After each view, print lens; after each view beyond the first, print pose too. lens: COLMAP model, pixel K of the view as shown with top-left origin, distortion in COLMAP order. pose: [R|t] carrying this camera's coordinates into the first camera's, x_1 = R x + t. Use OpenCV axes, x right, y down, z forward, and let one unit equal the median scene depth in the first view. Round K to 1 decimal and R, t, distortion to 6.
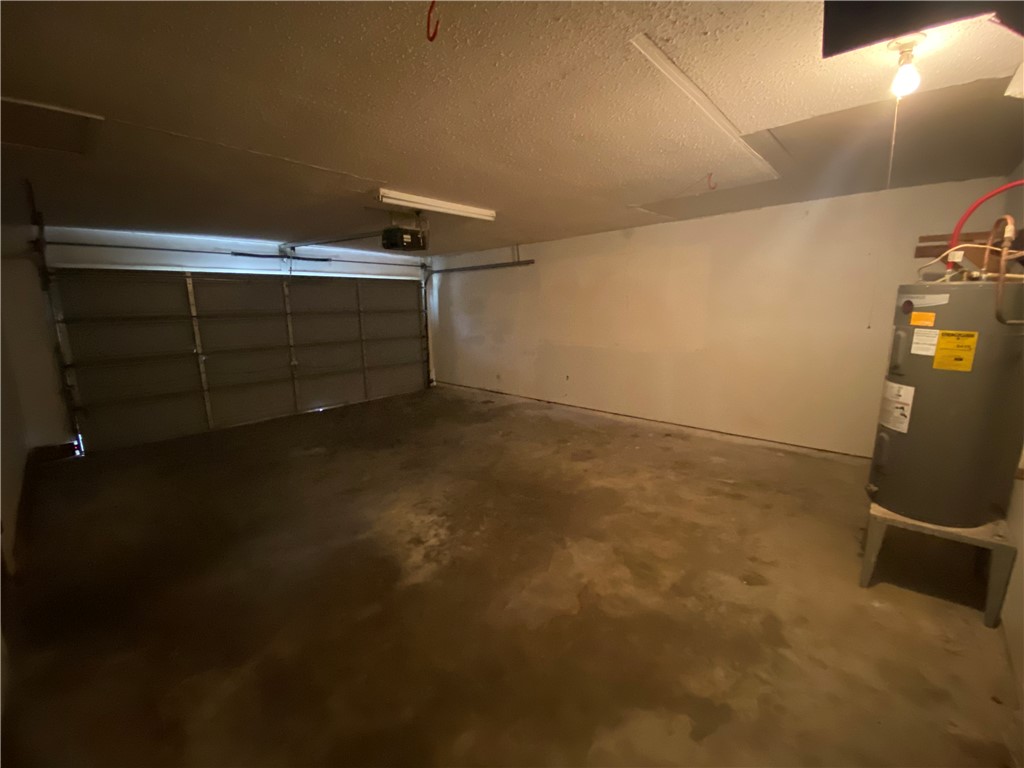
lens RADIAL K [[408.2, 0, 510.8], [0, 408.2, 382.4], [0, 0, 1]] dist [0.031943, -0.027811]
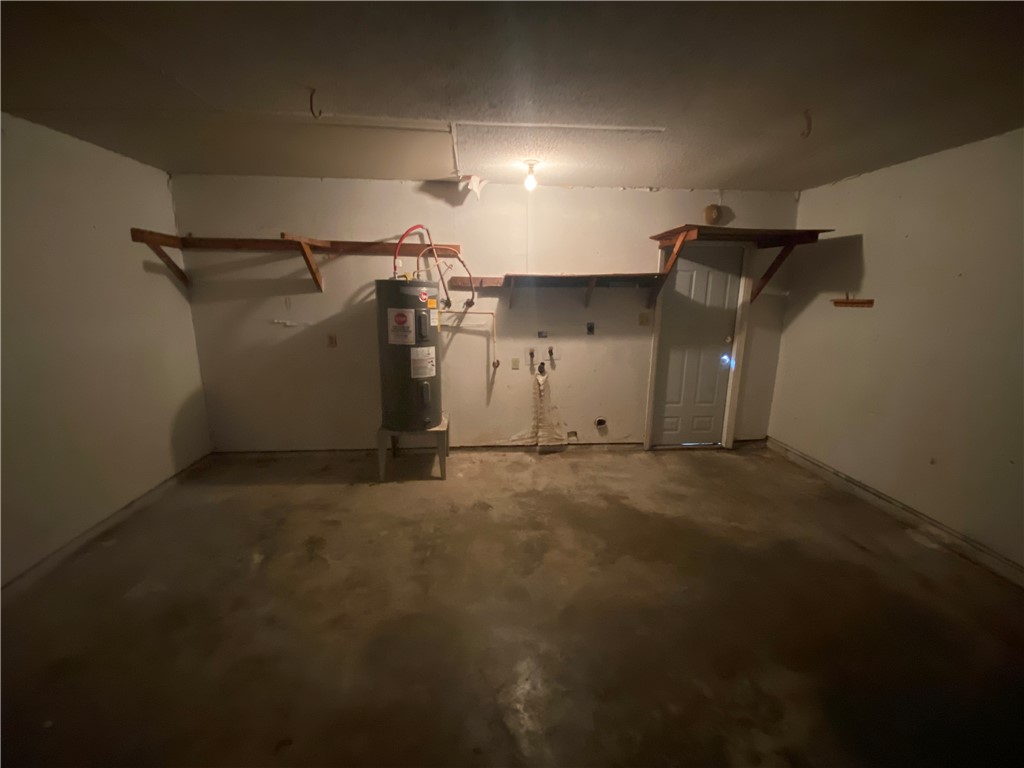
lens RADIAL K [[408.2, 0, 510.8], [0, 408.2, 382.4], [0, 0, 1]] dist [0.031943, -0.027811]
pose [[-0.735025, -0.136760, 0.664105, -0.290321], [0.132063, 0.931814, 0.338056, -0.323500], [-0.665055, 0.336183, -0.666845, 1.729782]]
